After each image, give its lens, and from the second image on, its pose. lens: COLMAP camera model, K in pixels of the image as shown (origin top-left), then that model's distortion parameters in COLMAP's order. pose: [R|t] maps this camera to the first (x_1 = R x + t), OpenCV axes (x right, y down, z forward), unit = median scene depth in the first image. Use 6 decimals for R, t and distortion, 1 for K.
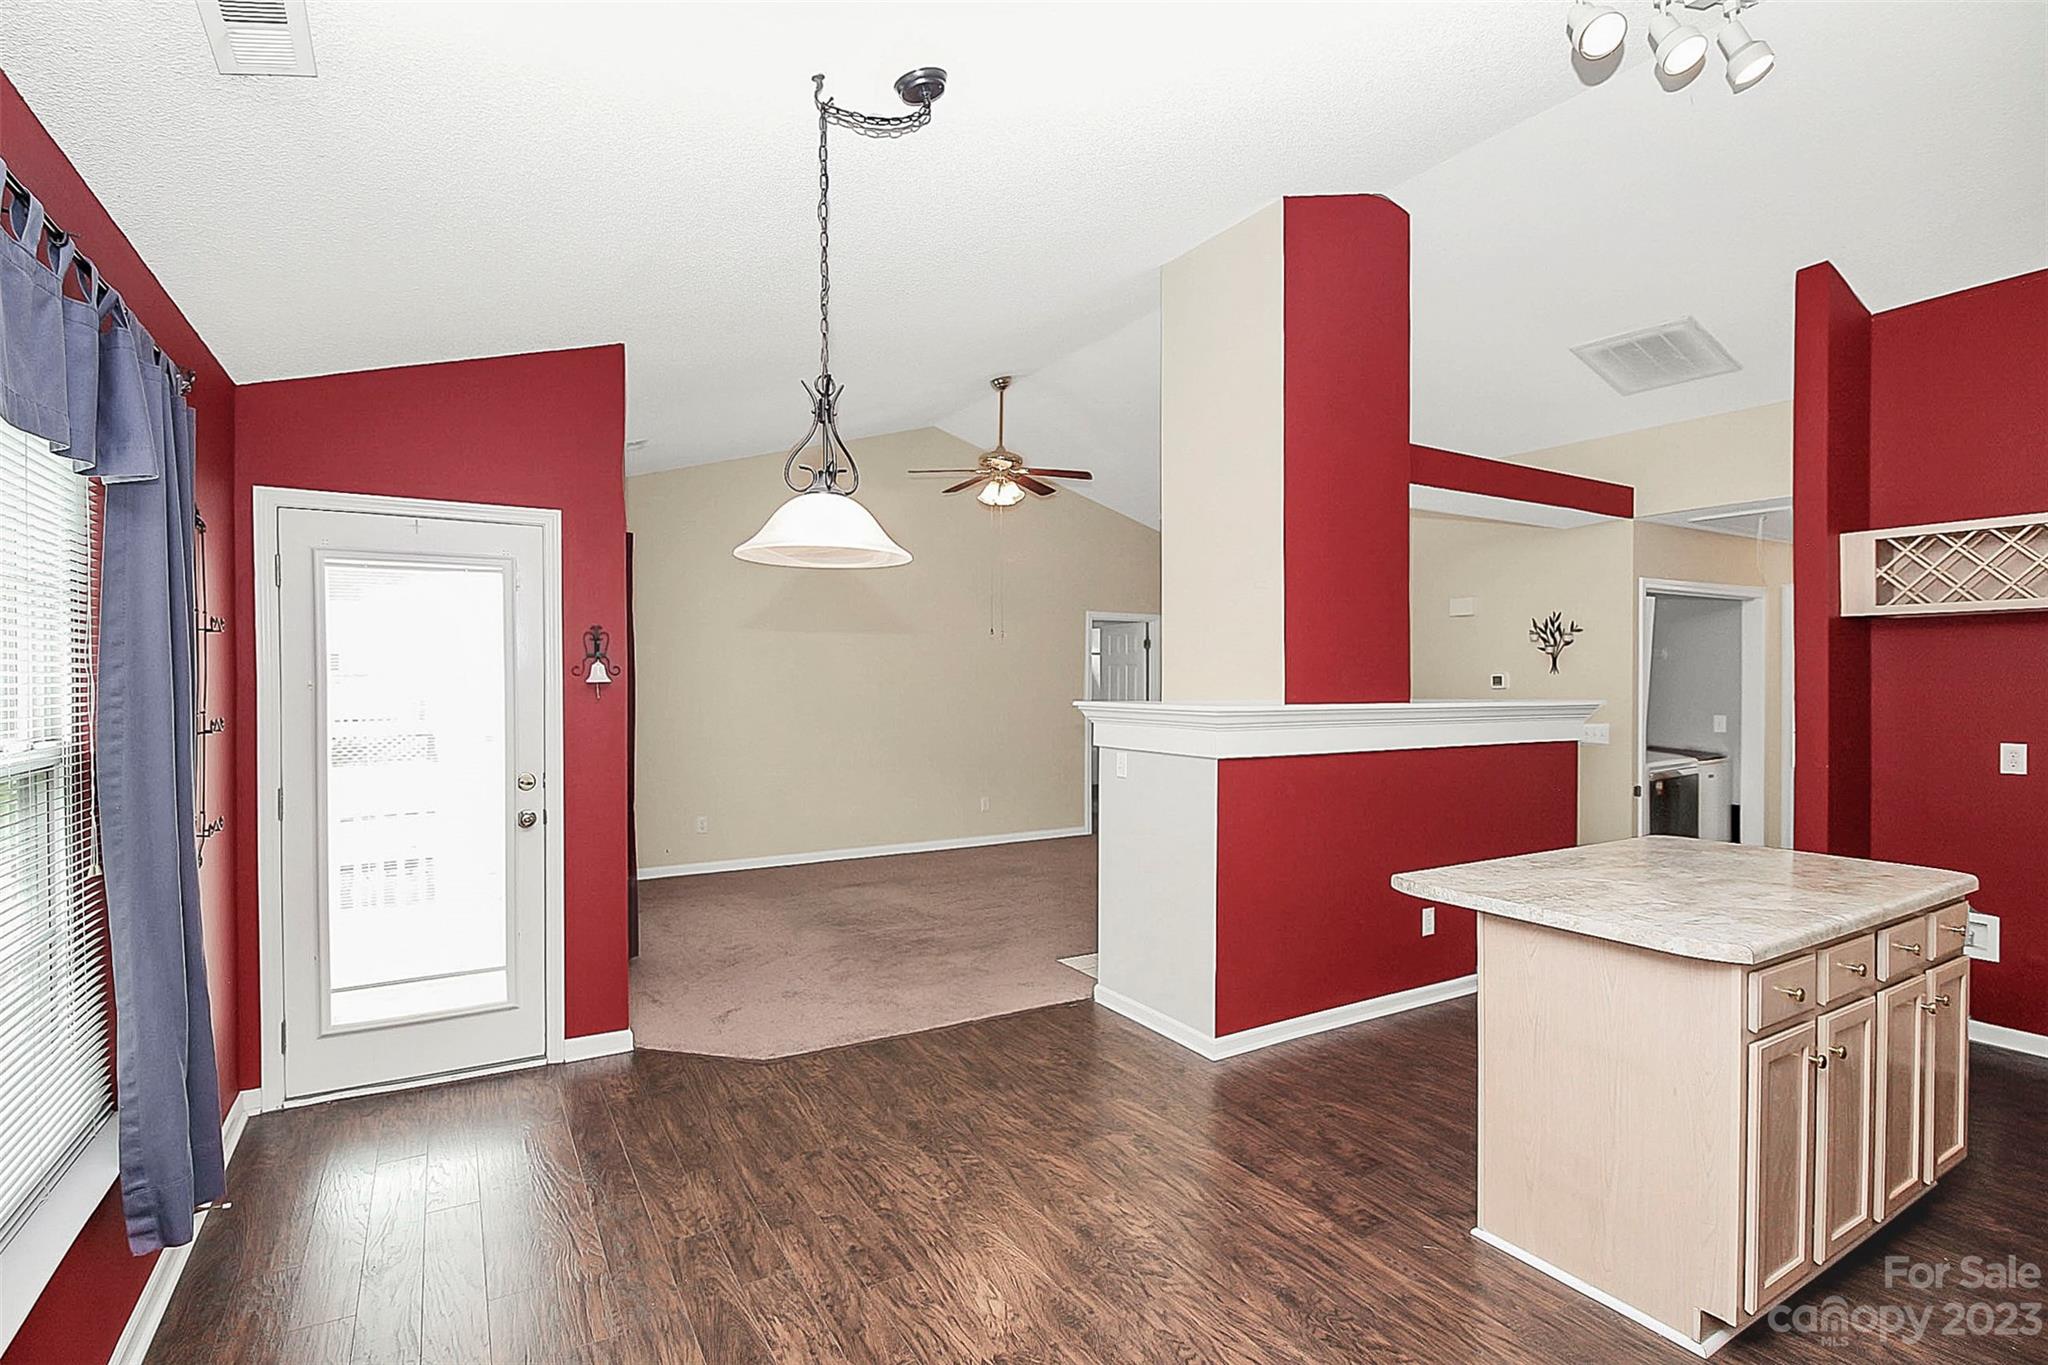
lens RADIAL K [[959.6, 0, 1024.3], [0, 959.6, 693.8], [0, 0, 1]] dist [-0.003170, -0.009943]
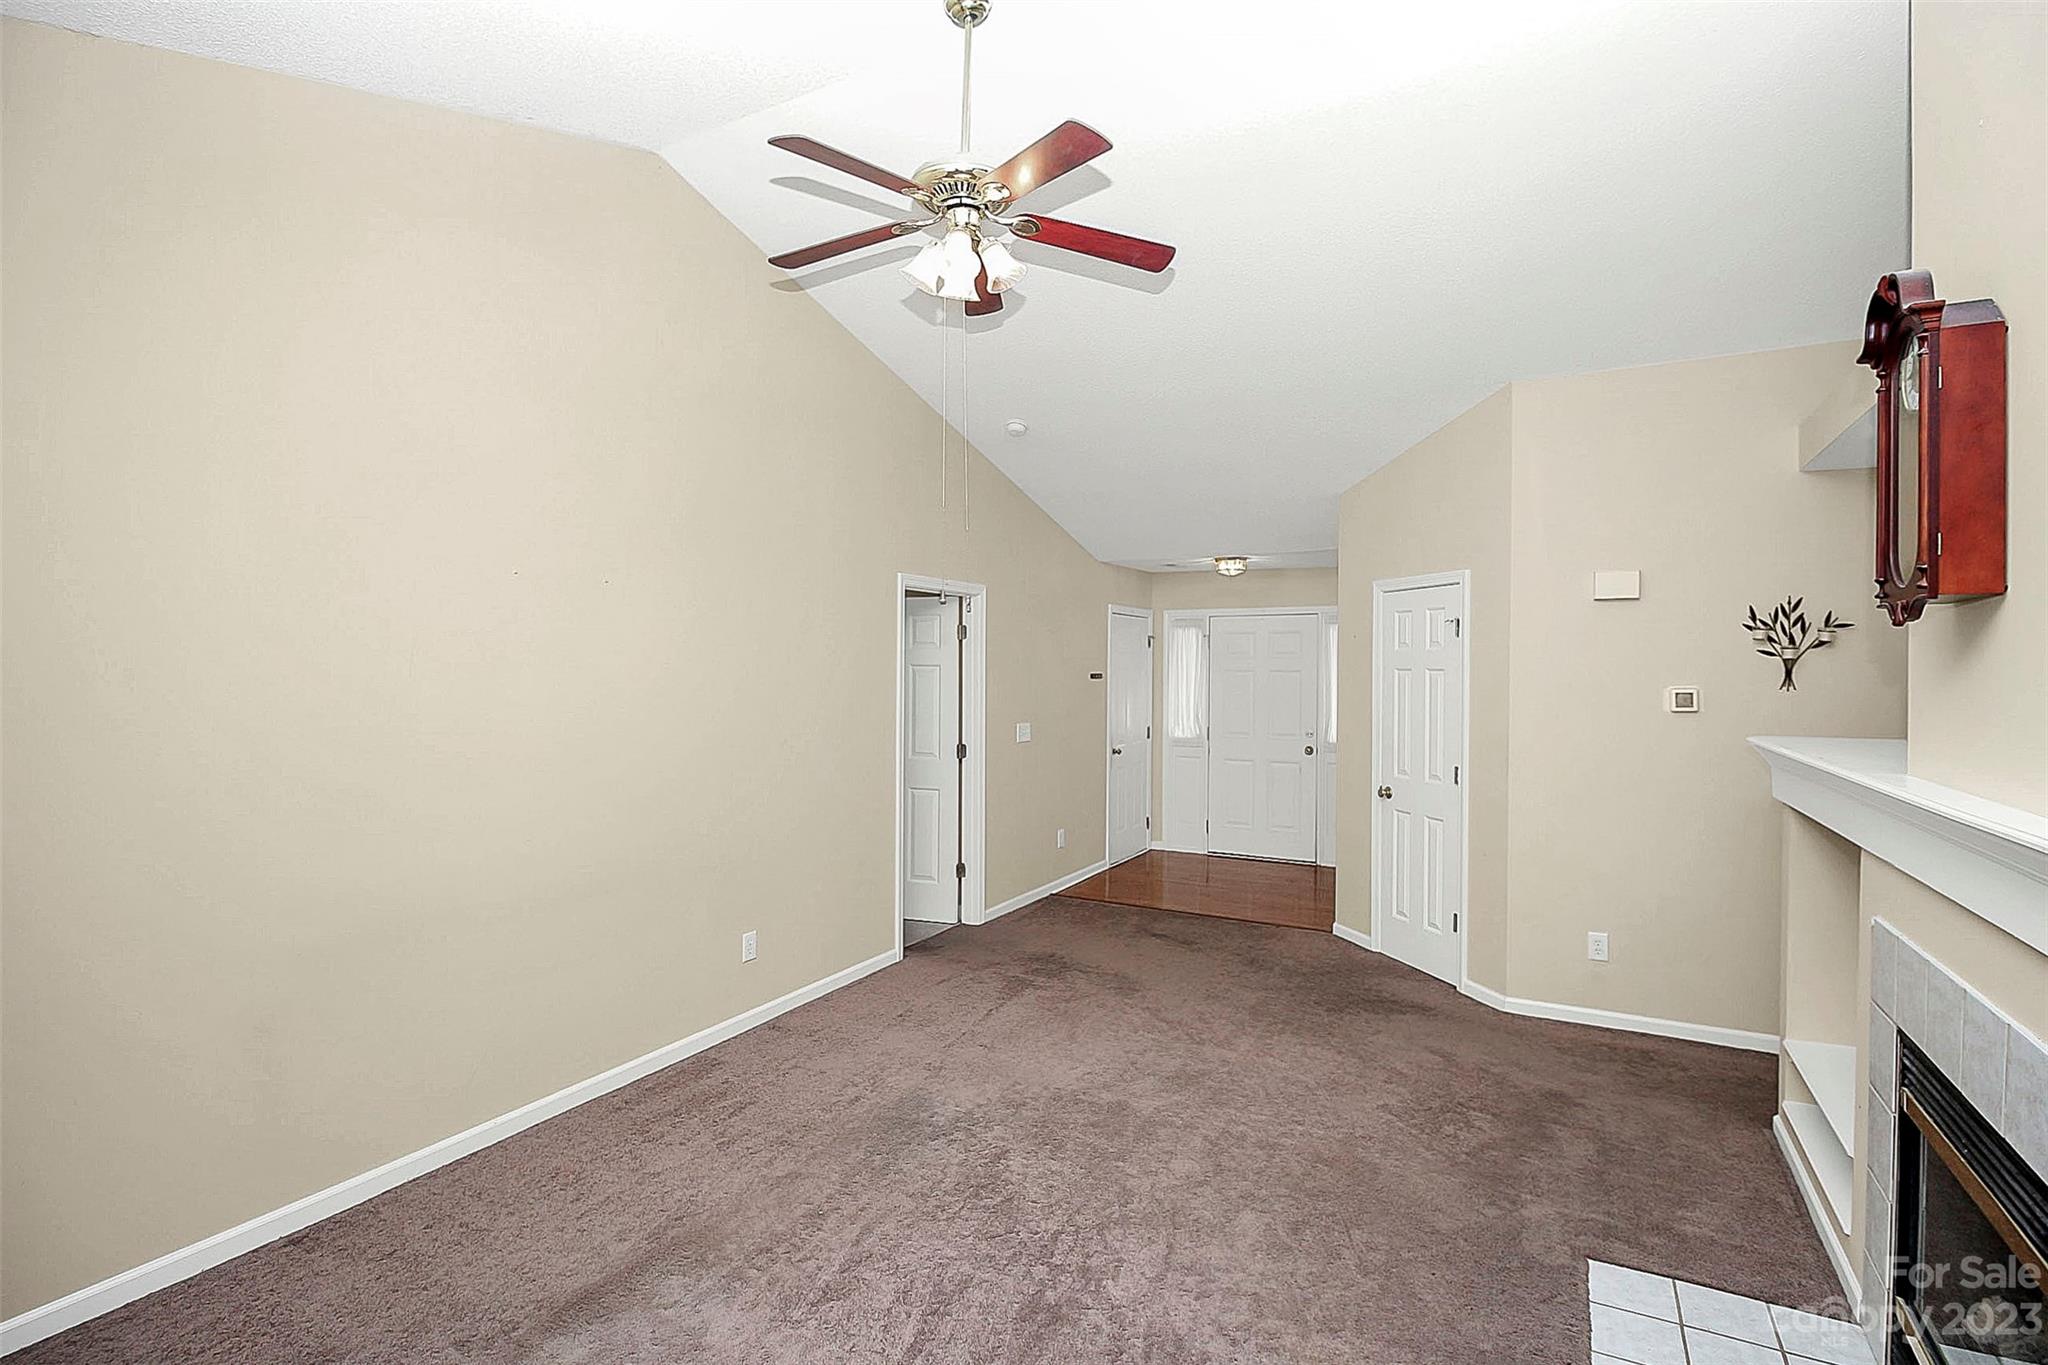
lens RADIAL K [[959.6, 0, 1033.8], [0, 959.6, 668.0], [0, 0, 1]] dist [-0.003170, -0.009943]
pose [[0.867455, -0.002497, 0.497509, -0.334645], [0.009070, 0.999901, -0.010796, -0.050041], [-0.497432, 0.013878, 0.867392, 1.015229]]
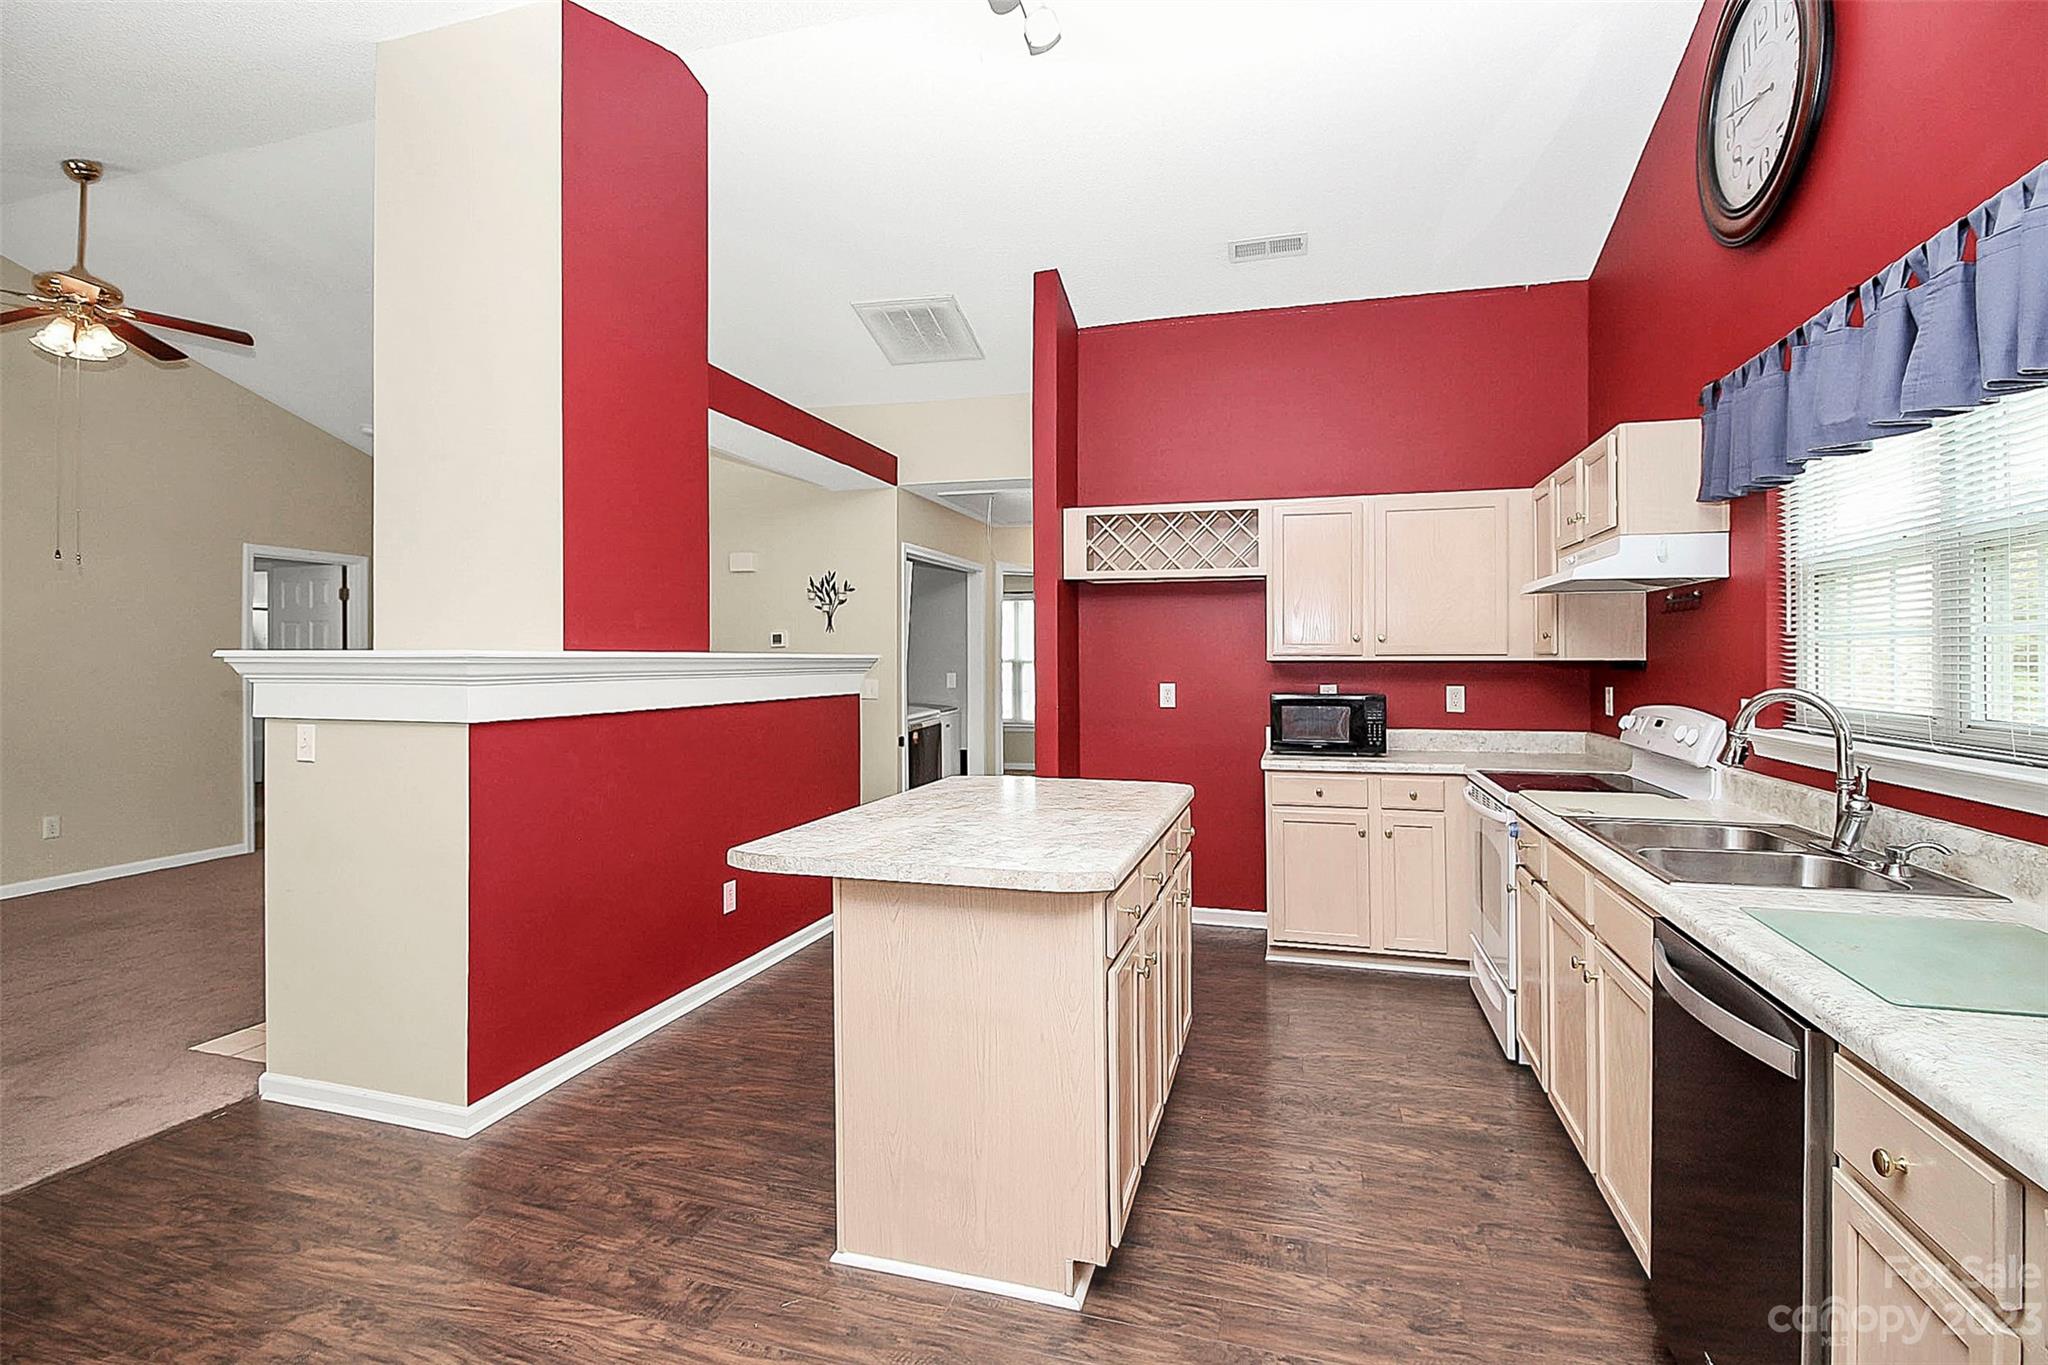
lens RADIAL K [[959.6, 0, 1024.5], [0, 959.6, 662.3], [0, 0, 1]] dist [-0.003170, -0.009943]
pose [[0.732093, -0.003082, 0.681197, 0.014072], [0.008805, 0.999949, -0.004940, 0.027197], [-0.681147, 0.009614, 0.732083, 0.164791]]
